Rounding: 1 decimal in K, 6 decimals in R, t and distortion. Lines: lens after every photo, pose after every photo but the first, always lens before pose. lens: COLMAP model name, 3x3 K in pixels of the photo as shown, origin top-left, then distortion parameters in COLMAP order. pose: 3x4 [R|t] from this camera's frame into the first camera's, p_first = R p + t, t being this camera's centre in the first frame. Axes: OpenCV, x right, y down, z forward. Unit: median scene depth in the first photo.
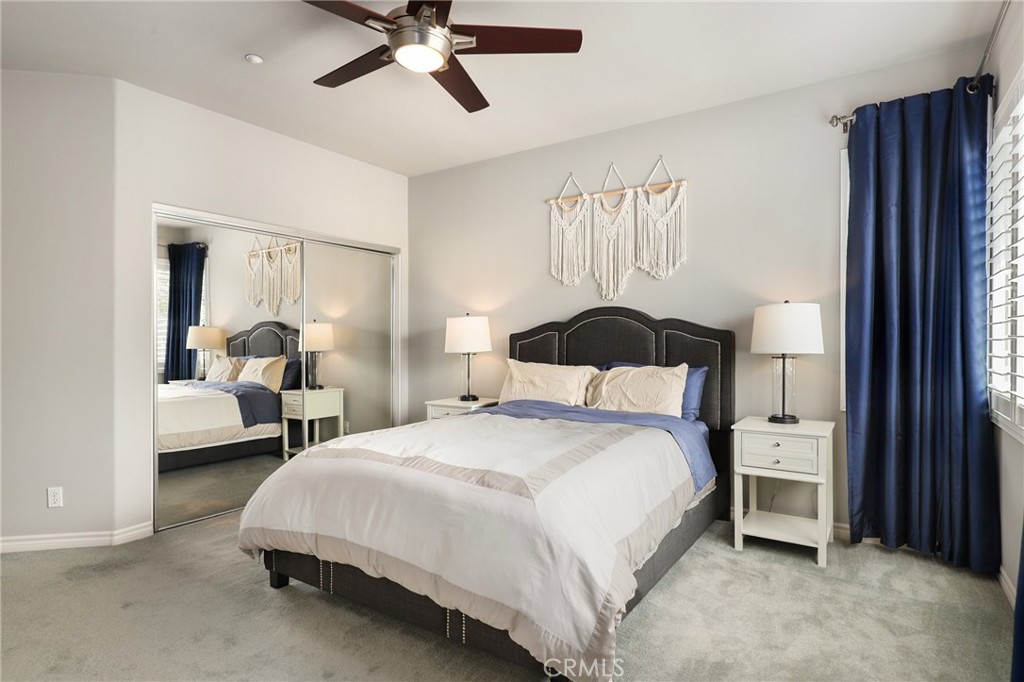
lens RADIAL K [[544.9, 0, 513.7], [0, 544.9, 344.9], [0, 0, 1]] dist [-0.000635, 0.000467]
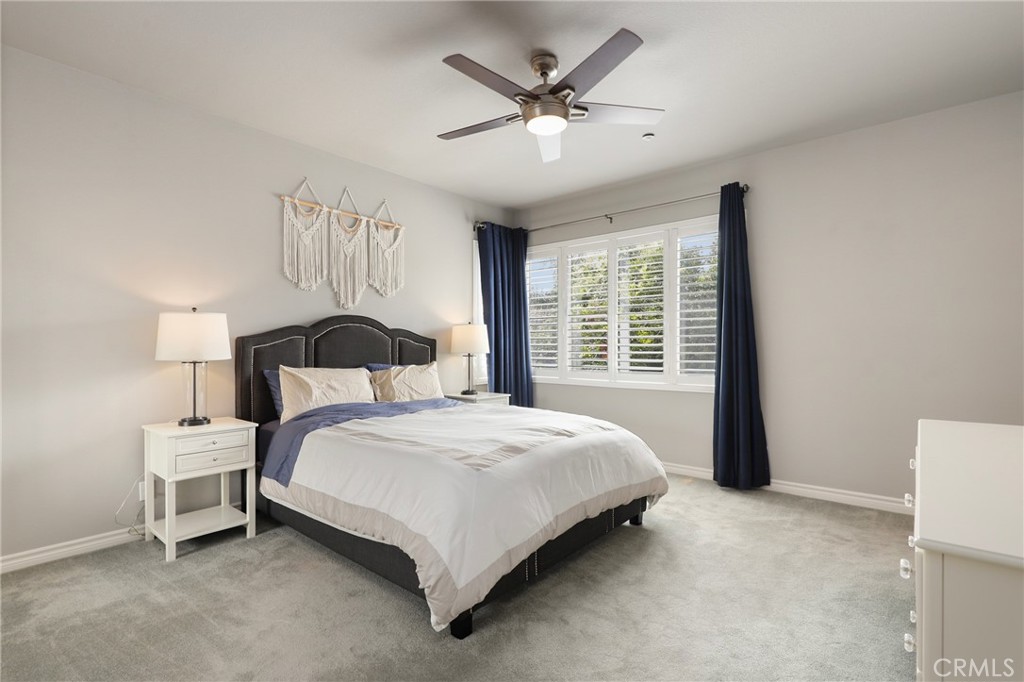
lens RADIAL K [[476.0, 0, 515.2], [0, 476.0, 348.8], [0, 0, 1]] dist [0.001575, -0.000279]
pose [[0.116021, 0.001165, 0.993246, -0.769280], [0.009580, 0.999951, -0.002292, 0.004745], [-0.993201, 0.009781, 0.116004, 0.557064]]
